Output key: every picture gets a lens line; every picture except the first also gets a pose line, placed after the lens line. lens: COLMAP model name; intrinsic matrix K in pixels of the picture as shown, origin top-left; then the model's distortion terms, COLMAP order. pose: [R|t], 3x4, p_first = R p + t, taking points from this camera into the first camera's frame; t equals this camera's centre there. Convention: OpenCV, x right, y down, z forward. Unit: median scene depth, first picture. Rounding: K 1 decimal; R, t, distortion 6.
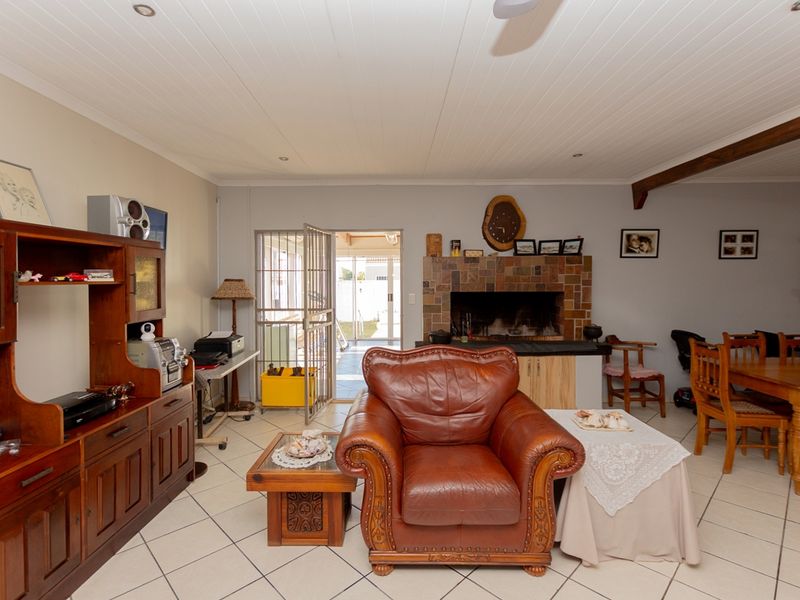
lens RADIAL K [[417.2, 0, 399.3], [0, 417.2, 292.1], [0, 0, 1]] dist [-0.003339, 0.000721]
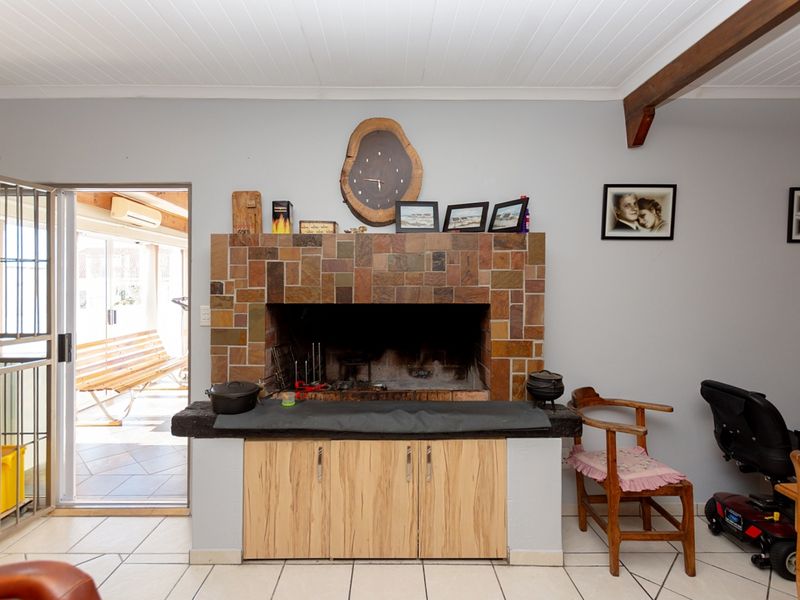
lens RADIAL K [[417.2, 0, 396.1], [0, 417.2, 295.8], [0, 0, 1]] dist [-0.003339, 0.000721]
pose [[0.999891, 0.004521, 0.014025, 0.269416], [-0.004423, 0.999966, -0.006962, -0.006685], [-0.014056, 0.006899, 0.999877, 0.489452]]
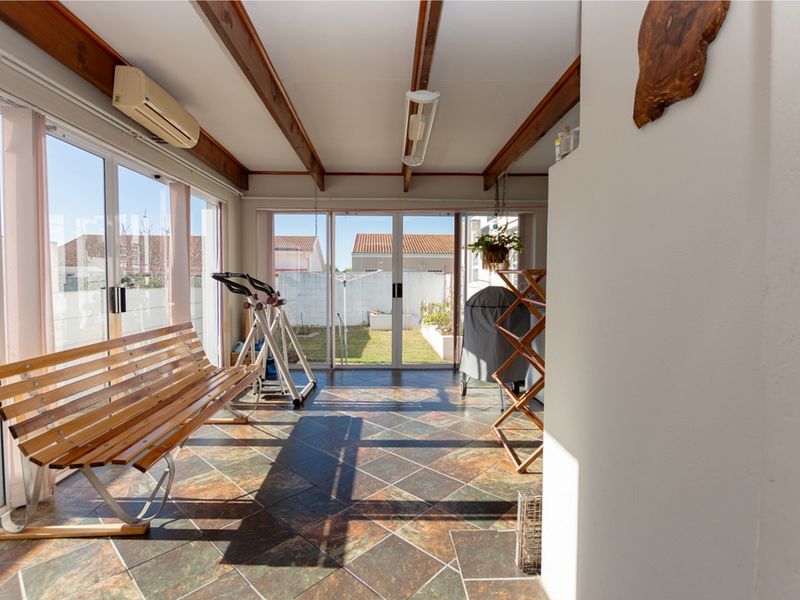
lens RADIAL K [[417.2, 0, 397.4], [0, 417.2, 296.4], [0, 0, 1]] dist [-0.003339, 0.000721]
pose [[0.999747, -0.006787, 0.021431, -0.071783], [0.006676, 0.999964, 0.005247, 0.039562], [-0.021465, -0.005103, 0.999757, 0.987141]]
